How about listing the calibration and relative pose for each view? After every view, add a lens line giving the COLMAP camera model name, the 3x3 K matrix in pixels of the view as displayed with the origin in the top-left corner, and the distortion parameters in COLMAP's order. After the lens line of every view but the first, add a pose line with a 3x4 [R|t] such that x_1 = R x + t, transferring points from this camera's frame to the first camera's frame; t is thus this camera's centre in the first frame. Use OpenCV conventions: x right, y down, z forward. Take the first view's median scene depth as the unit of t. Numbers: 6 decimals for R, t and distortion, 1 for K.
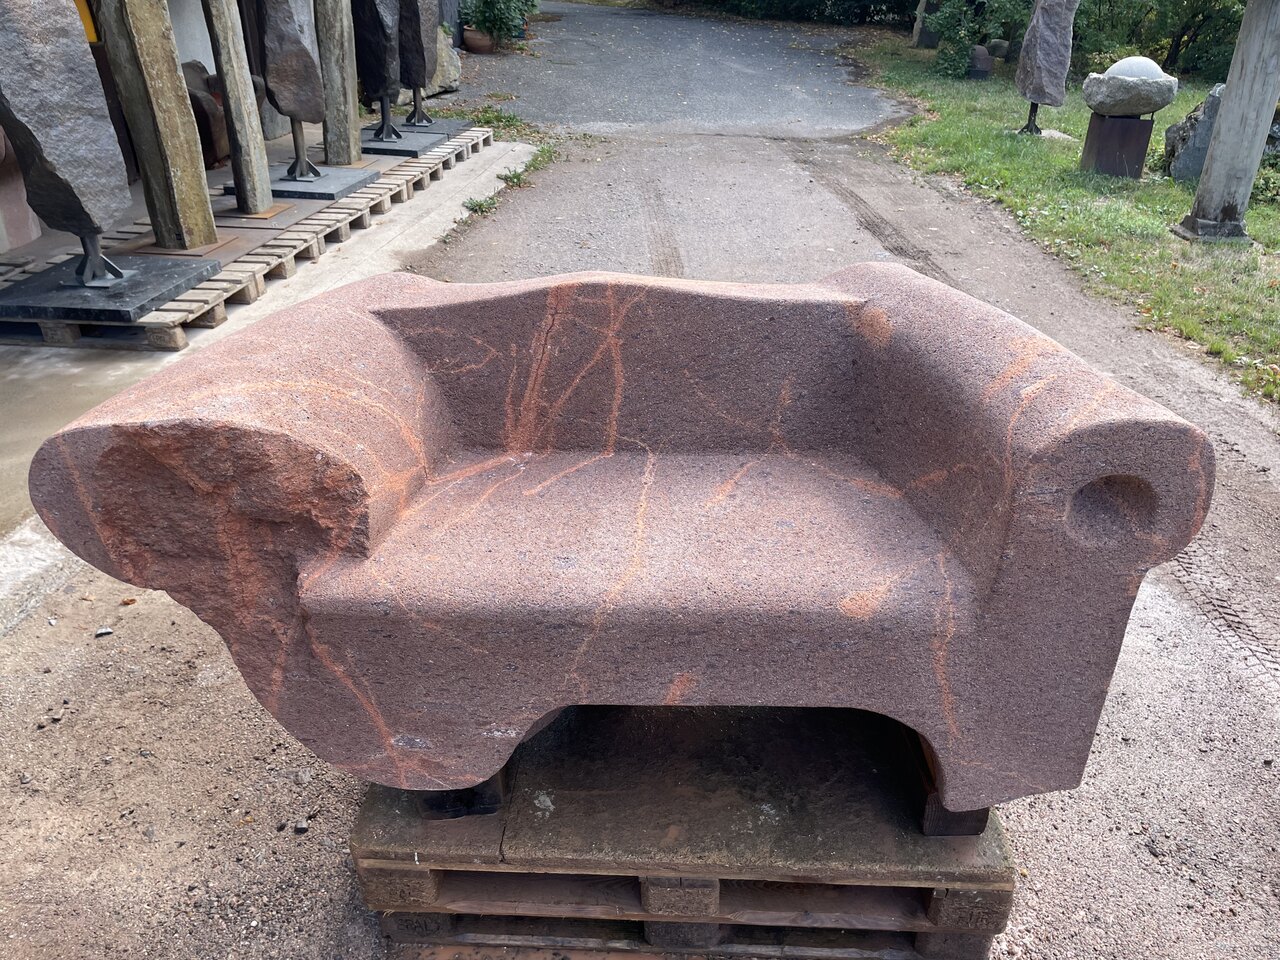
lens RADIAL K [[963.2, 0, 641.2], [0, 963.2, 471.3], [0, 0, 1]] dist [0.078481, -0.105205]
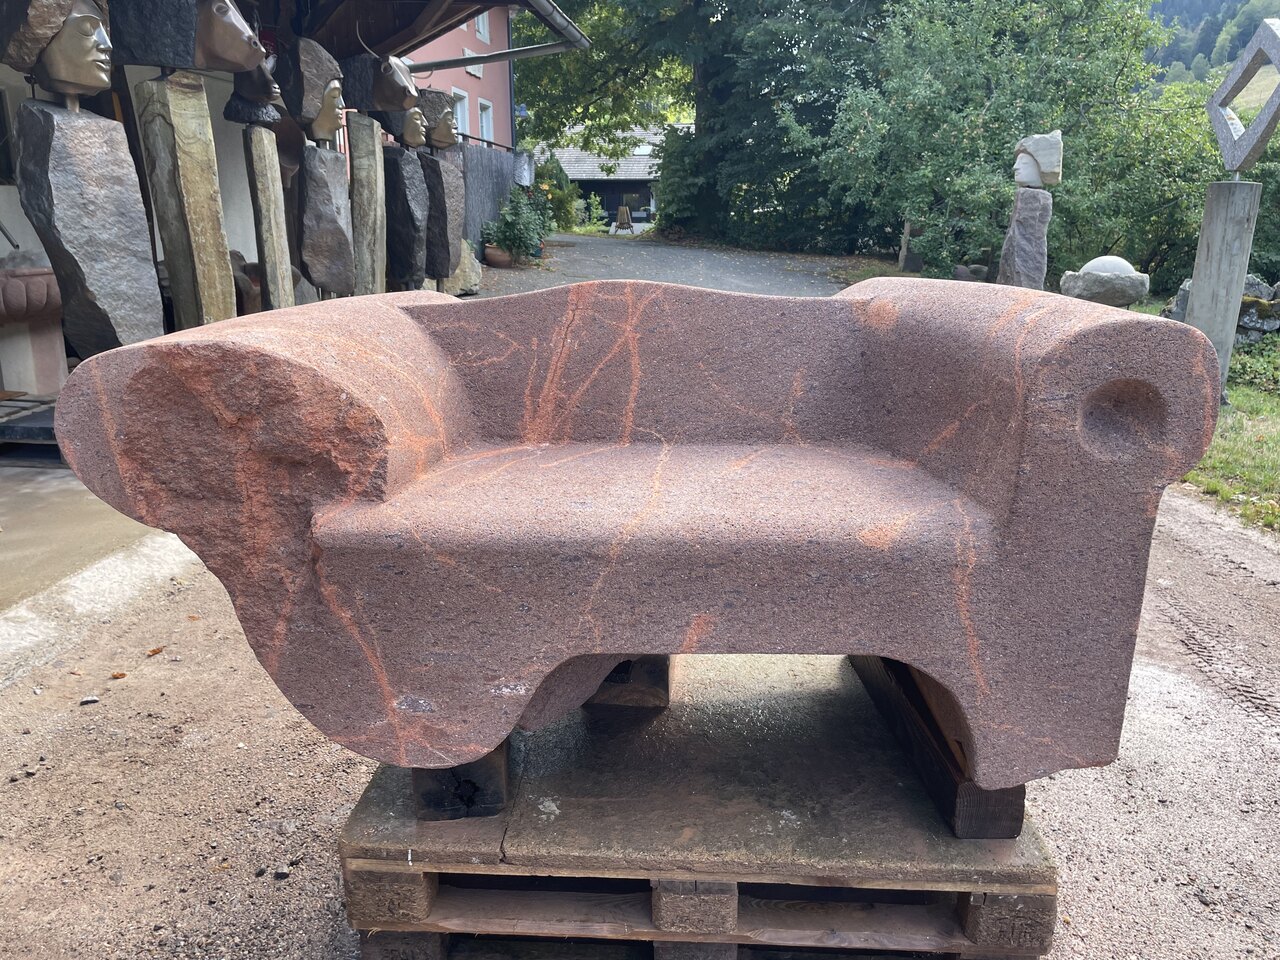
lens RADIAL K [[963.2, 0, 650.7], [0, 963.2, 474.0], [0, 0, 1]] dist [0.078481, -0.105205]
pose [[0.999909, 0.012034, 0.006130, -0.012021], [-0.010397, 0.975610, -0.219267, 0.237633], [-0.008619, 0.219183, 0.975646, 0.016323]]
